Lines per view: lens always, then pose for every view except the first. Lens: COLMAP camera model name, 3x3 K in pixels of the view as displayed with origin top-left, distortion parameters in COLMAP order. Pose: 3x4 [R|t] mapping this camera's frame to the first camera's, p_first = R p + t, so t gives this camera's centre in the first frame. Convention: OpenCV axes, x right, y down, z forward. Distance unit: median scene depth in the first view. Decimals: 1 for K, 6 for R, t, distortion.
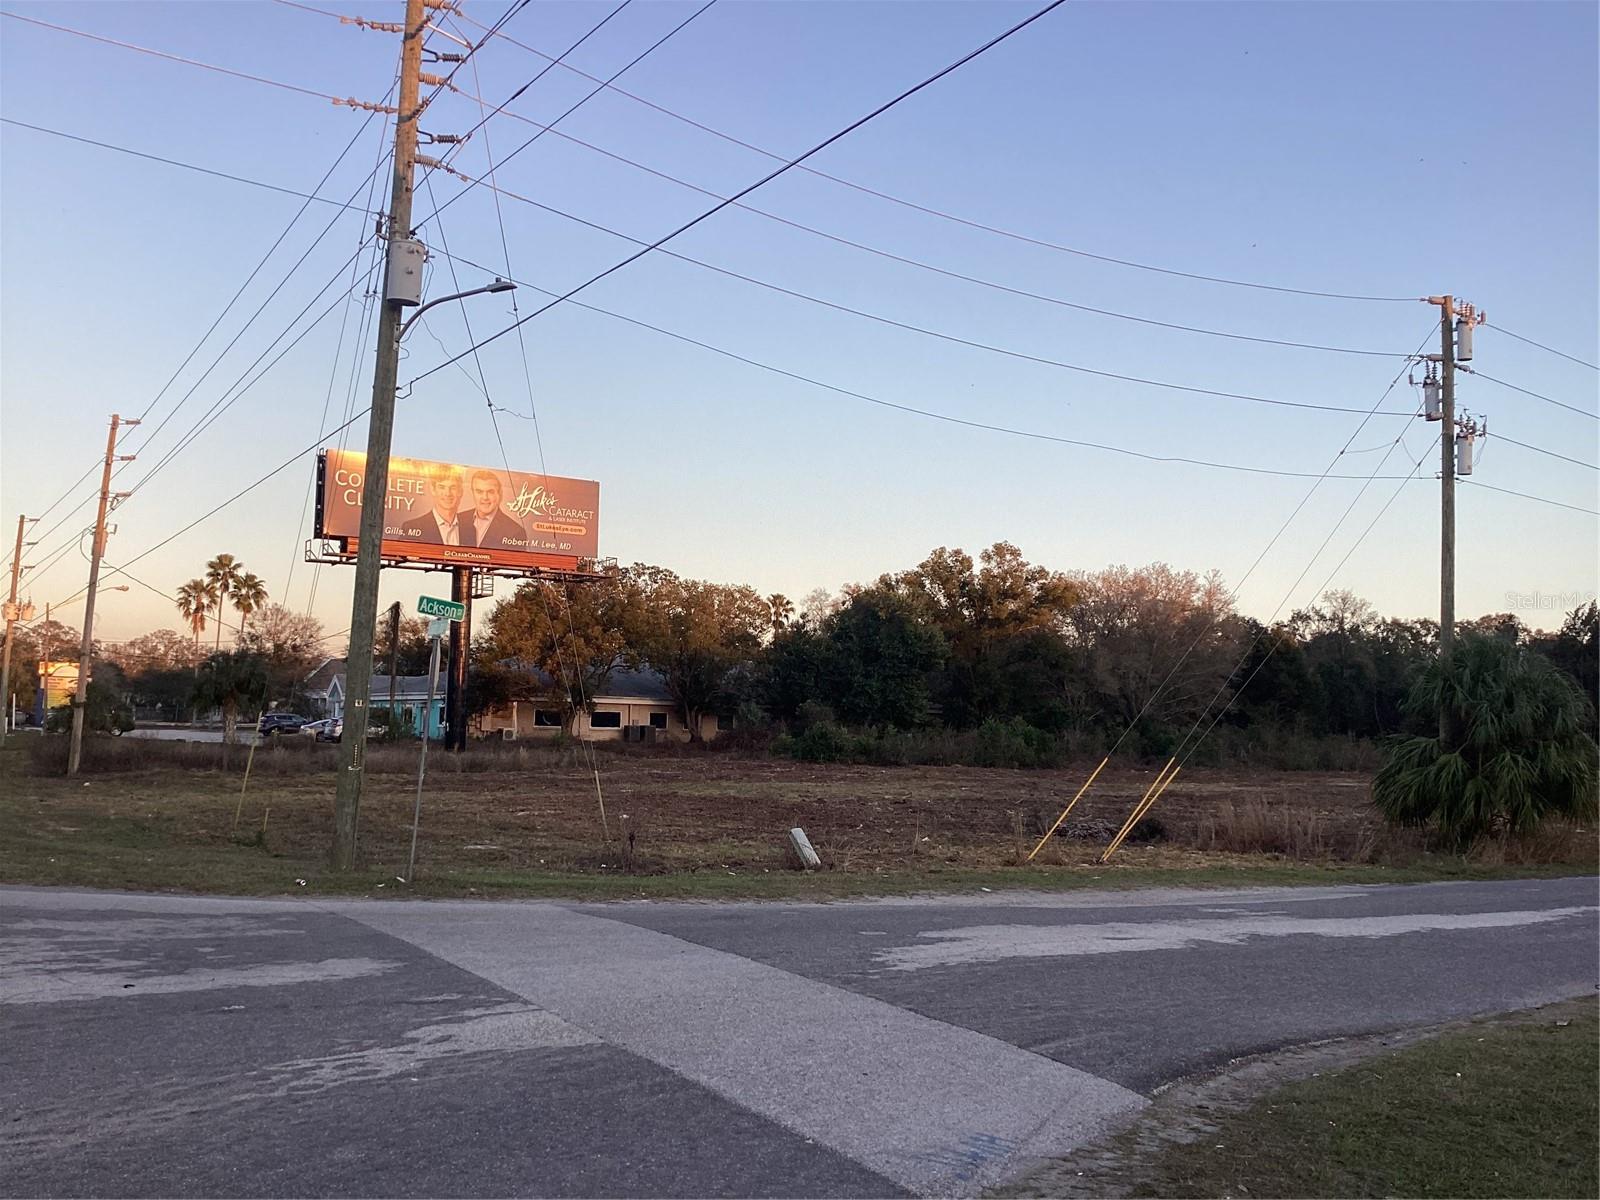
lens RADIAL K [[1444.0, 0, 804.6], [0, 1444.0, 611.2], [0, 0, 1]] dist [0.145707, -0.275719]
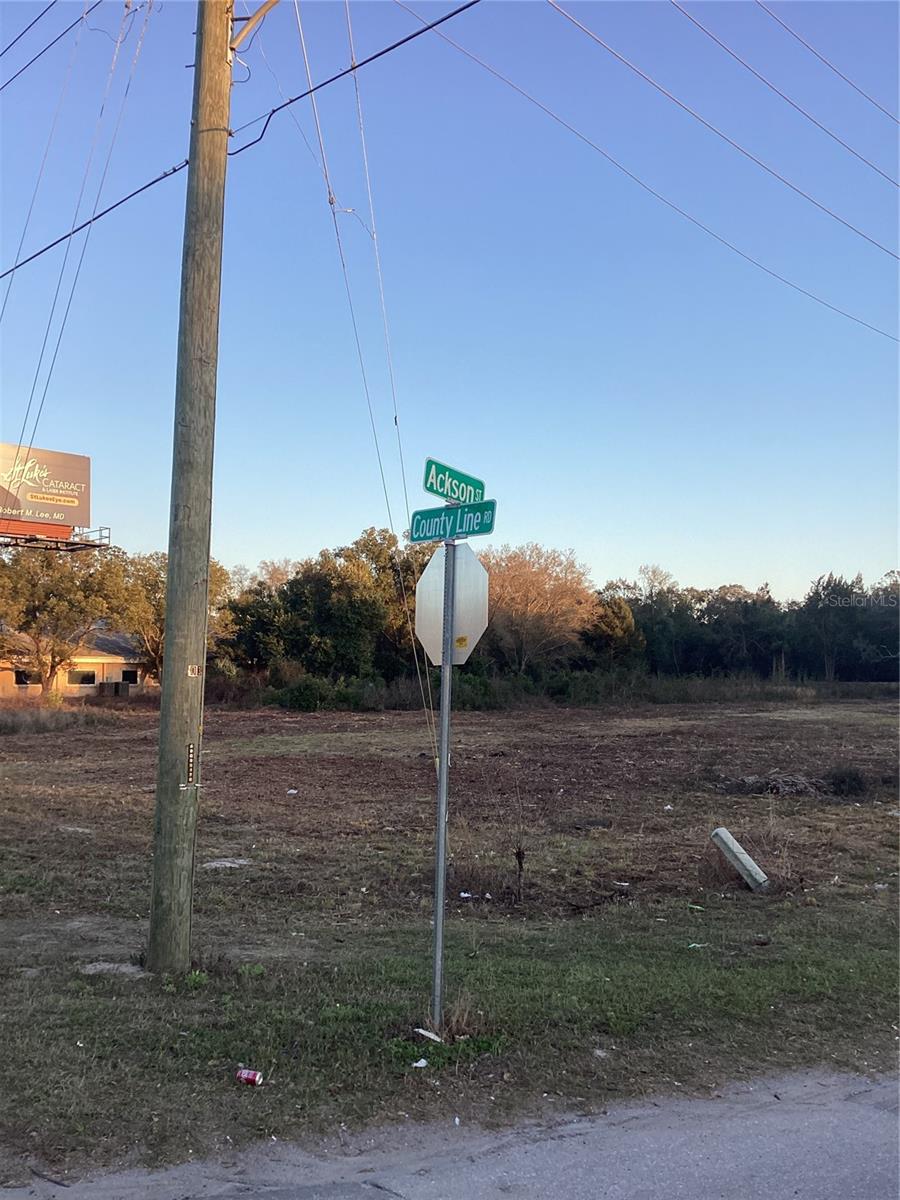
lens RADIAL K [[1078.9, 0, 452.6], [0, 1078.9, 606.0], [0, 0, 1]] dist [0.153516, -0.261176]
pose [[0.970627, -0.006827, 0.240490, -0.078695], [0.002637, 0.999839, 0.017744, 0.007605], [-0.240573, -0.016588, 0.970489, 0.147037]]
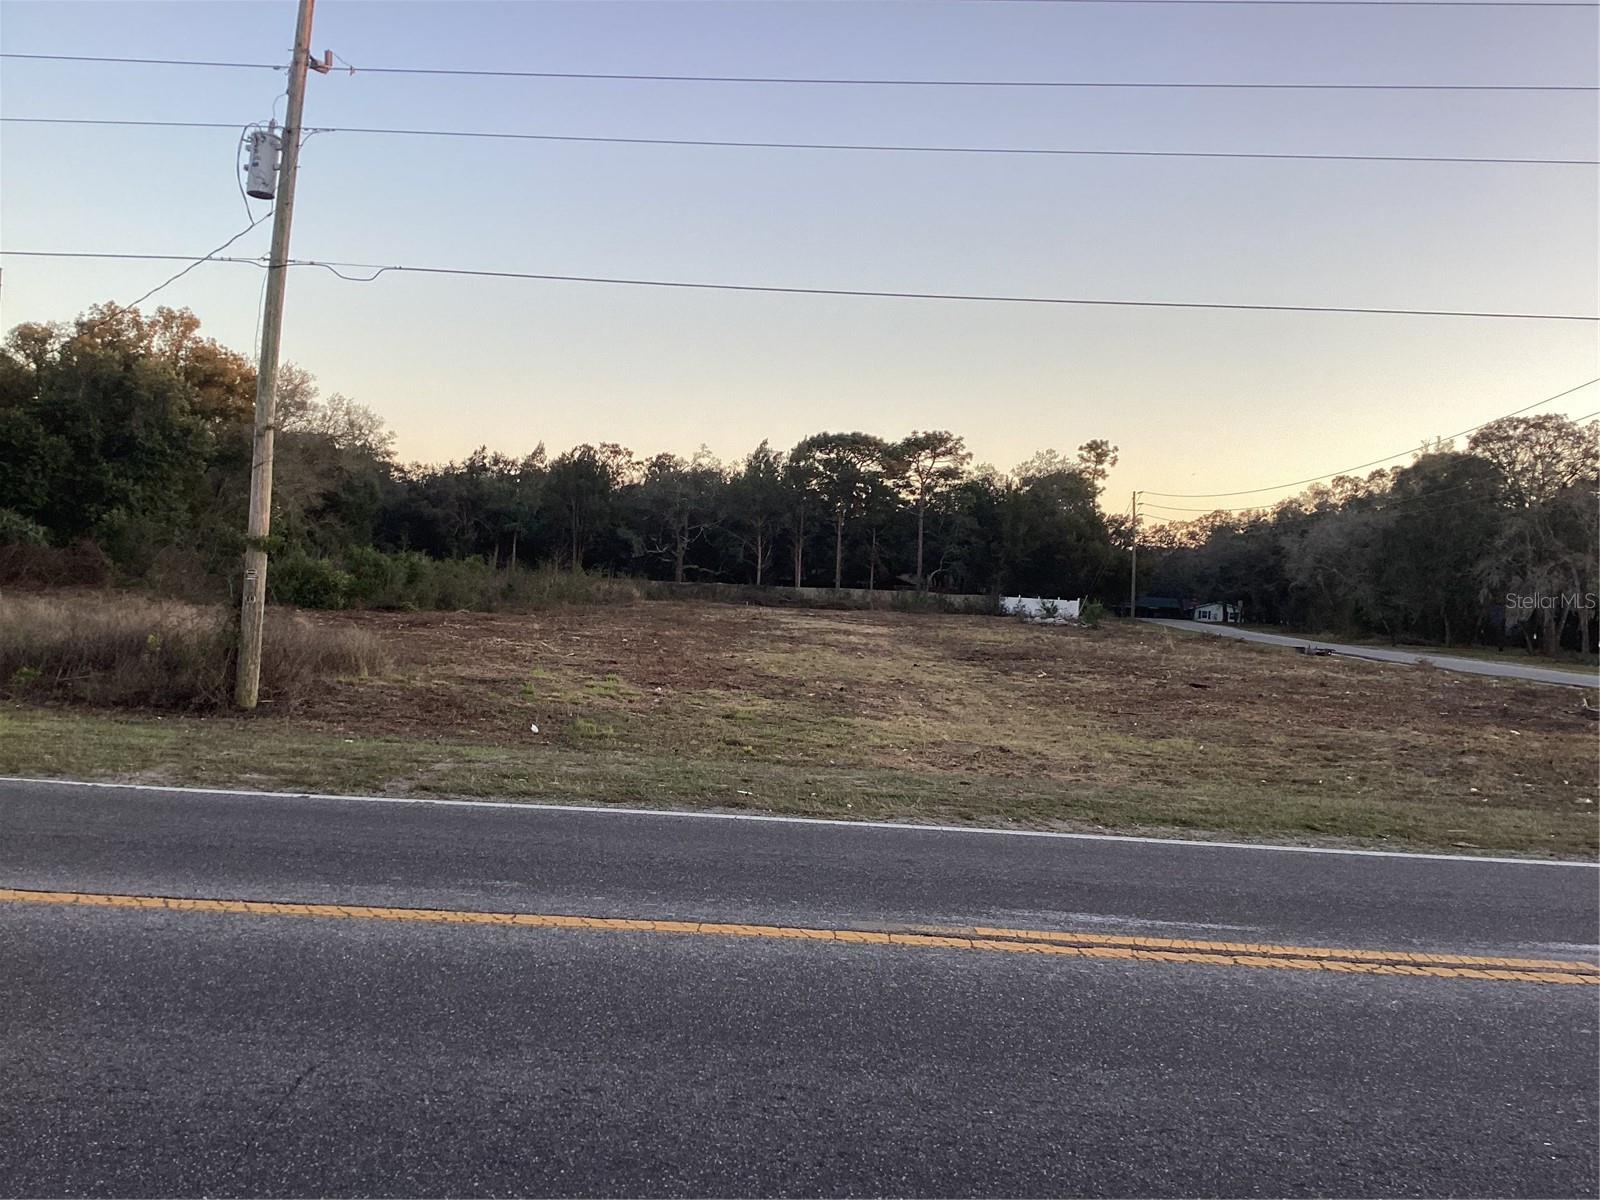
lens RADIAL K [[1438.5, 0, 800.0], [0, 1438.5, 600.0], [0, 0, 1]] dist [0.153516, -0.261176]
pose [[0.552888, -0.001054, 0.833255, -0.458892], [-0.107638, 0.991530, 0.072674, 0.019528], [-0.826274, -0.129871, 0.548092, 0.373888]]
